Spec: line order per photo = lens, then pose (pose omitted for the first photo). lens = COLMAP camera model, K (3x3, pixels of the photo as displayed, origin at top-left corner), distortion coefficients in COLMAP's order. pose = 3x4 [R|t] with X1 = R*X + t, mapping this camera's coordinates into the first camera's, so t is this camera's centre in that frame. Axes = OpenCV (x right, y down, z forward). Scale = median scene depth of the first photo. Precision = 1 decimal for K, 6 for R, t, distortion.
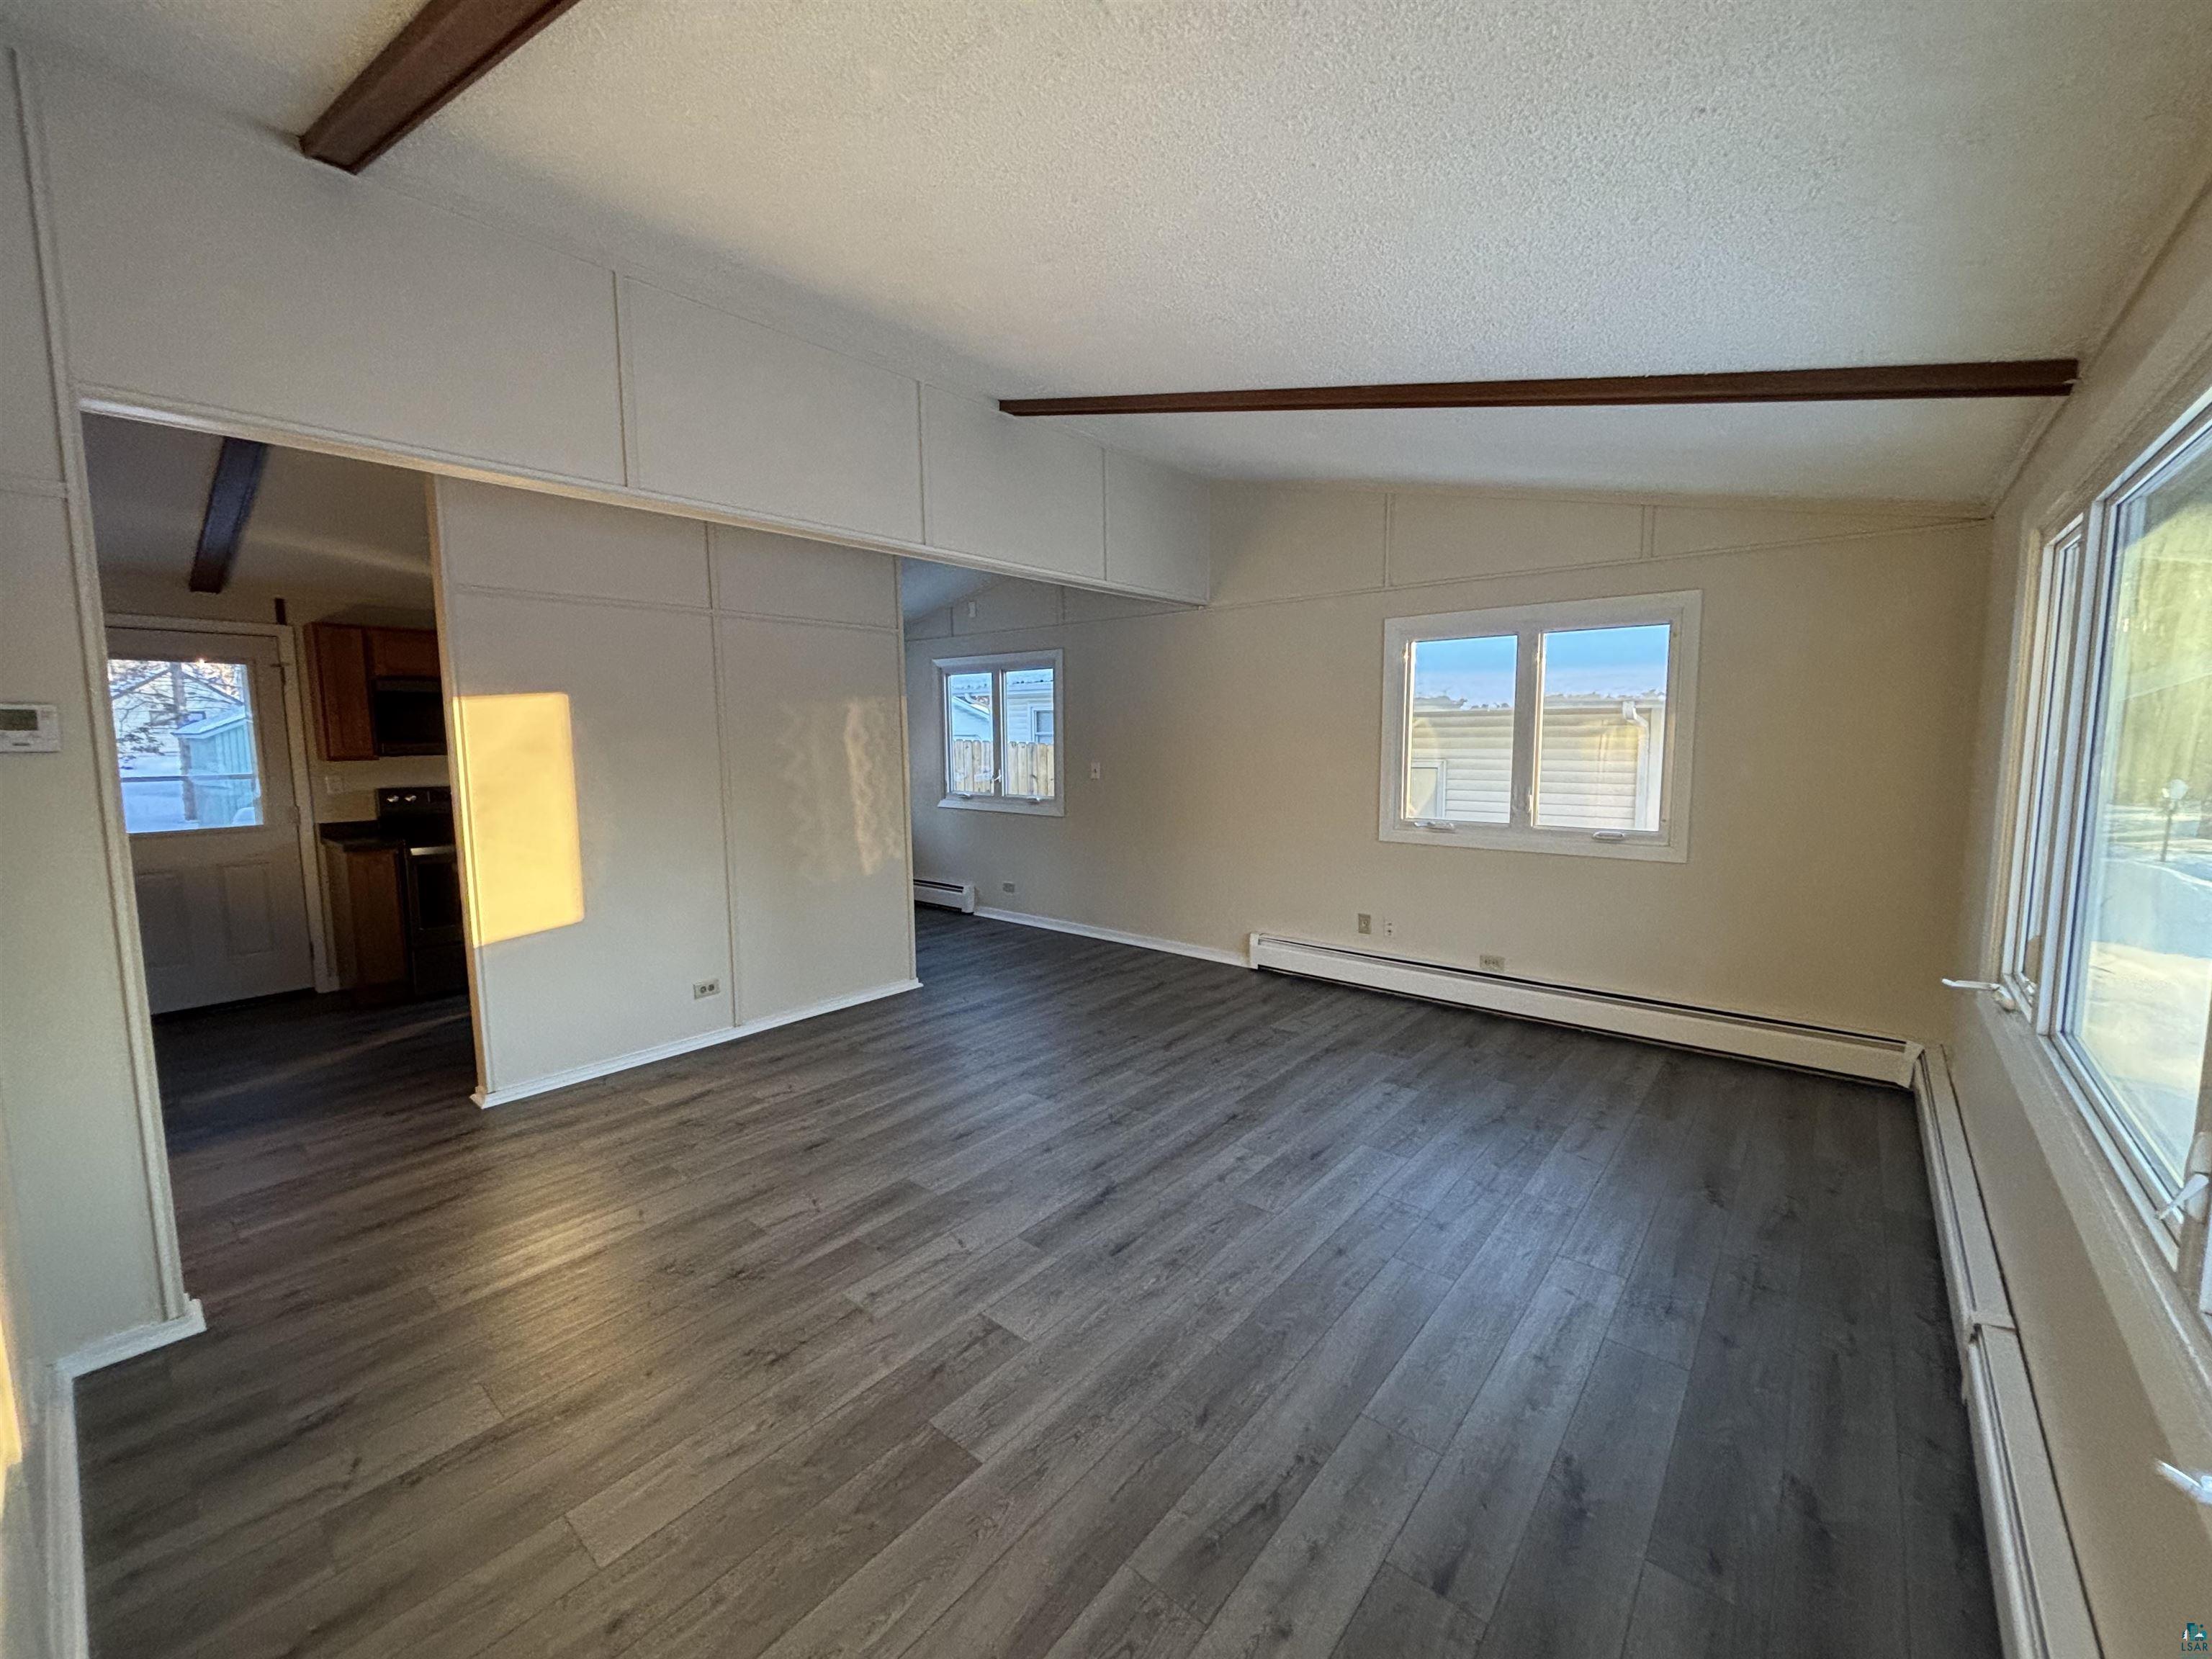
lens RADIAL K [[886.7, 0, 1105.7], [0, 886.7, 825.9], [0, 0, 1]] dist [0.012055, -0.005318]
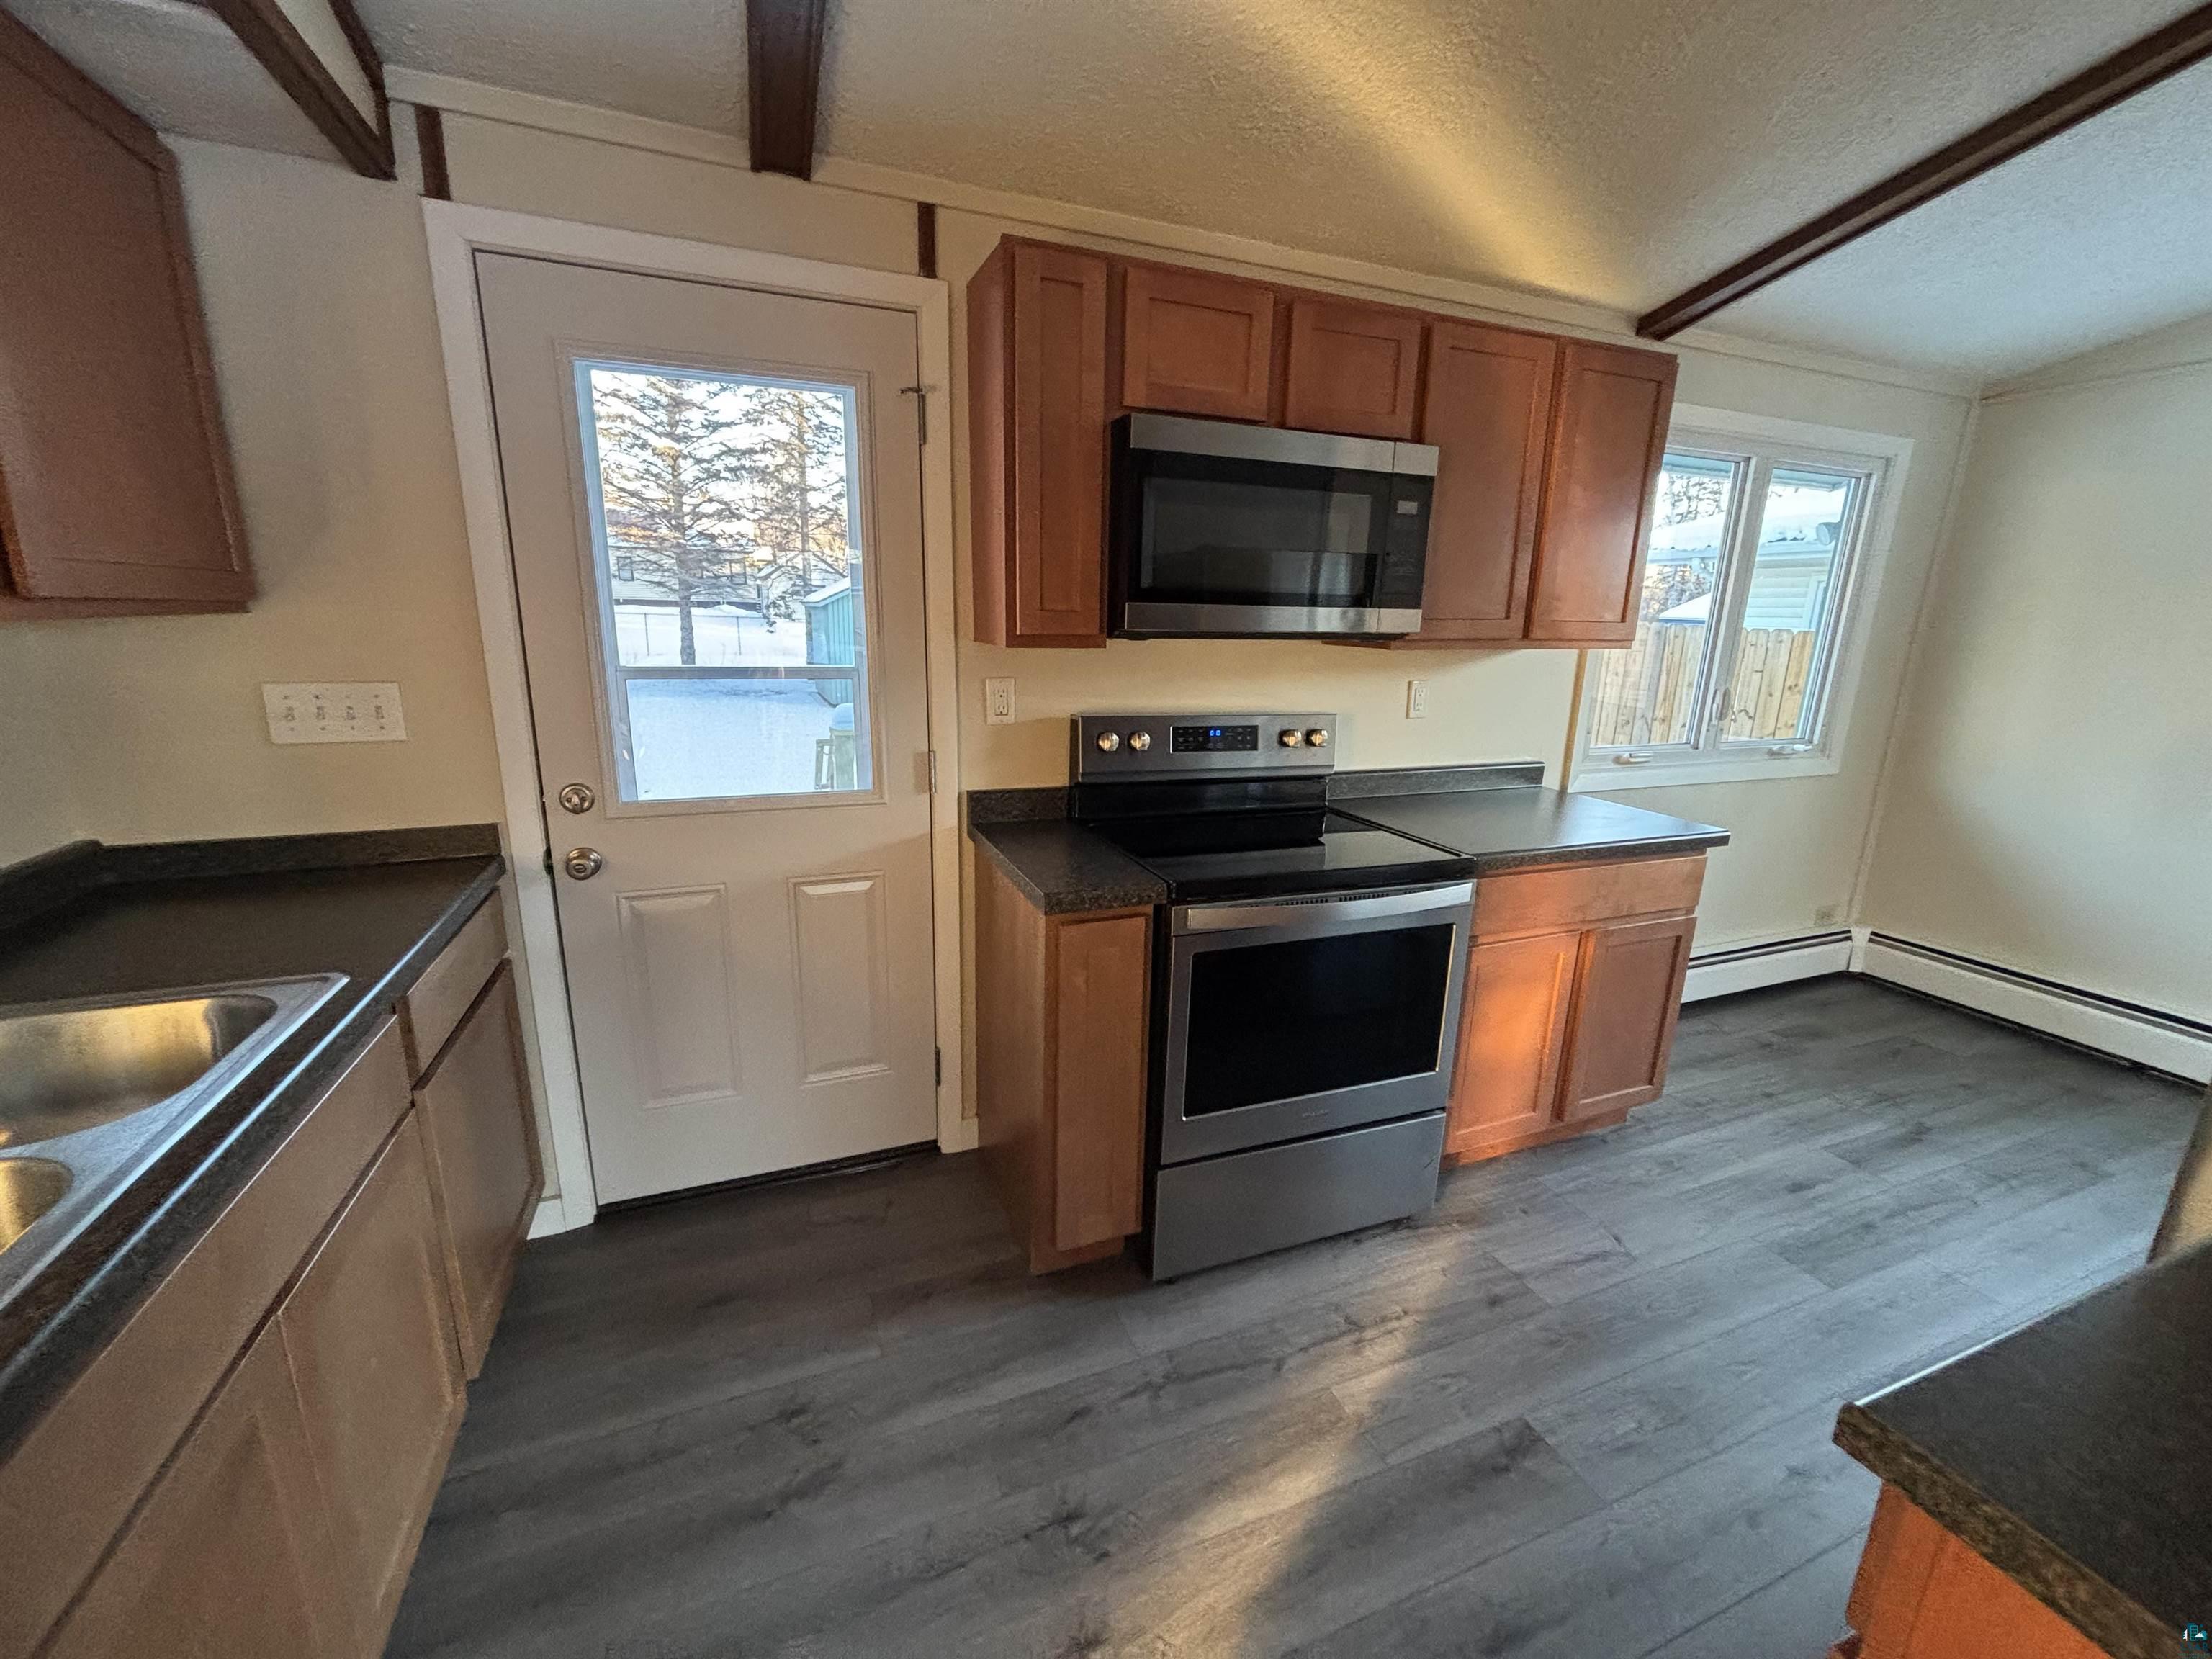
lens RADIAL K [[888.0, 0, 1096.4], [0, 888.0, 832.1], [0, 0, 1]] dist [0.007499, -0.000233]
pose [[0.876951, 0.139371, -0.459927, -0.695901], [-0.078532, 0.985719, 0.148963, -0.057125], [0.474120, -0.094514, 0.875373, 0.724643]]
